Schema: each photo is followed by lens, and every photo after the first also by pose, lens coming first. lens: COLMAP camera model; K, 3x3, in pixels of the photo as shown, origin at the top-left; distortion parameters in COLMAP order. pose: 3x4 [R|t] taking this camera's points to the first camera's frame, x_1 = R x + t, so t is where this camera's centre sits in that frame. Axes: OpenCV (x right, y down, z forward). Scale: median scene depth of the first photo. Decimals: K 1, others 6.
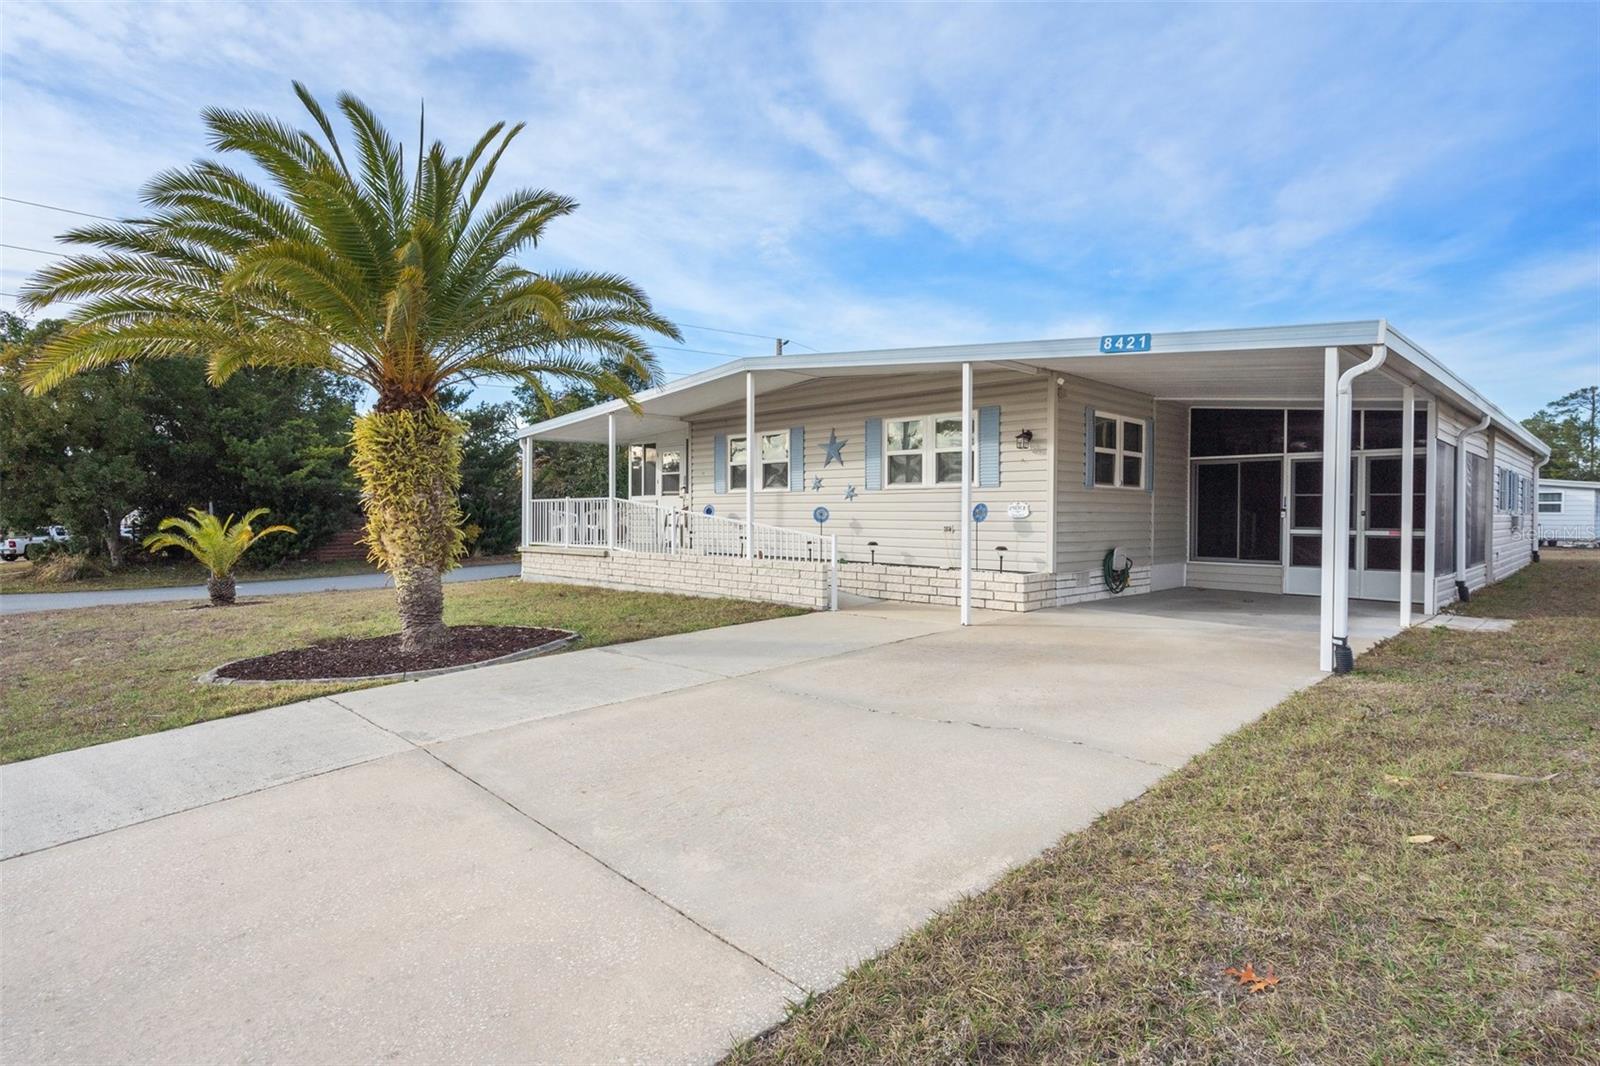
lens RADIAL K [[821.1, 0, 795.4], [0, 821.1, 529.4], [0, 0, 1]] dist [0.001997, 0.000042]
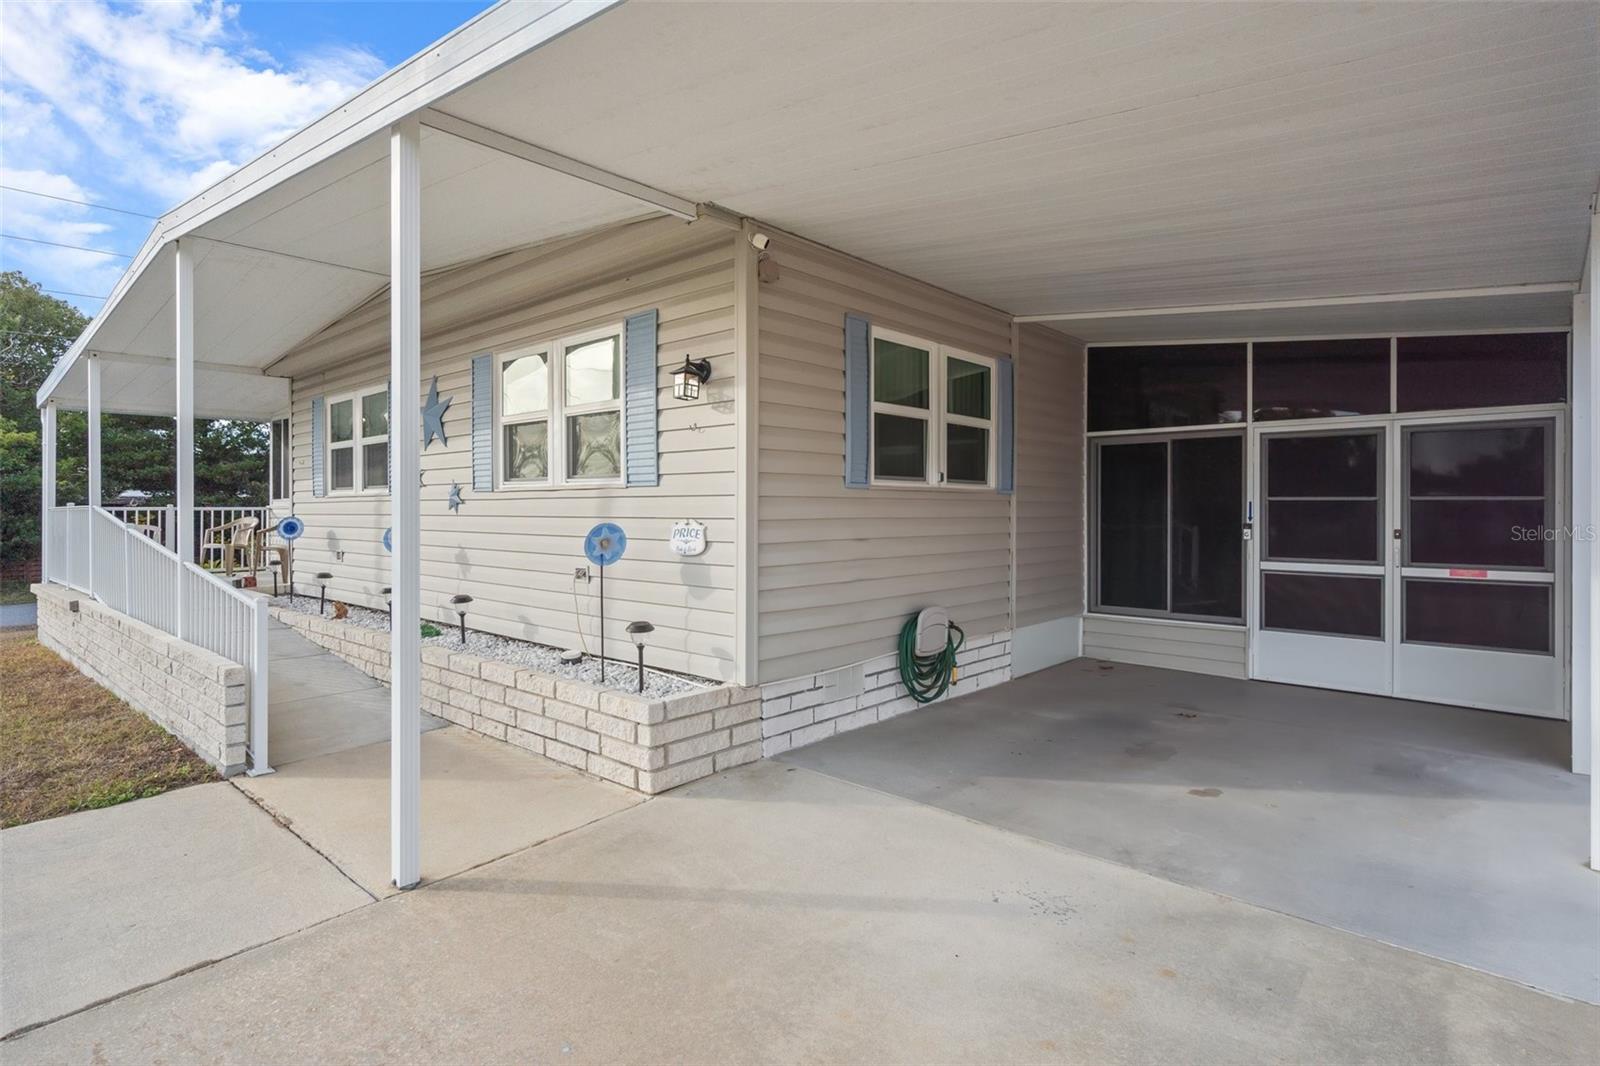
lens RADIAL K [[821.1, 0, 804.1], [0, 821.1, 516.6], [0, 0, 1]] dist [0.001997, 0.000042]
pose [[0.997877, -0.006257, 0.064831, 0.294814], [0.006881, 0.999932, -0.009413, -0.029402], [-0.064767, 0.009839, 0.997852, 0.528421]]
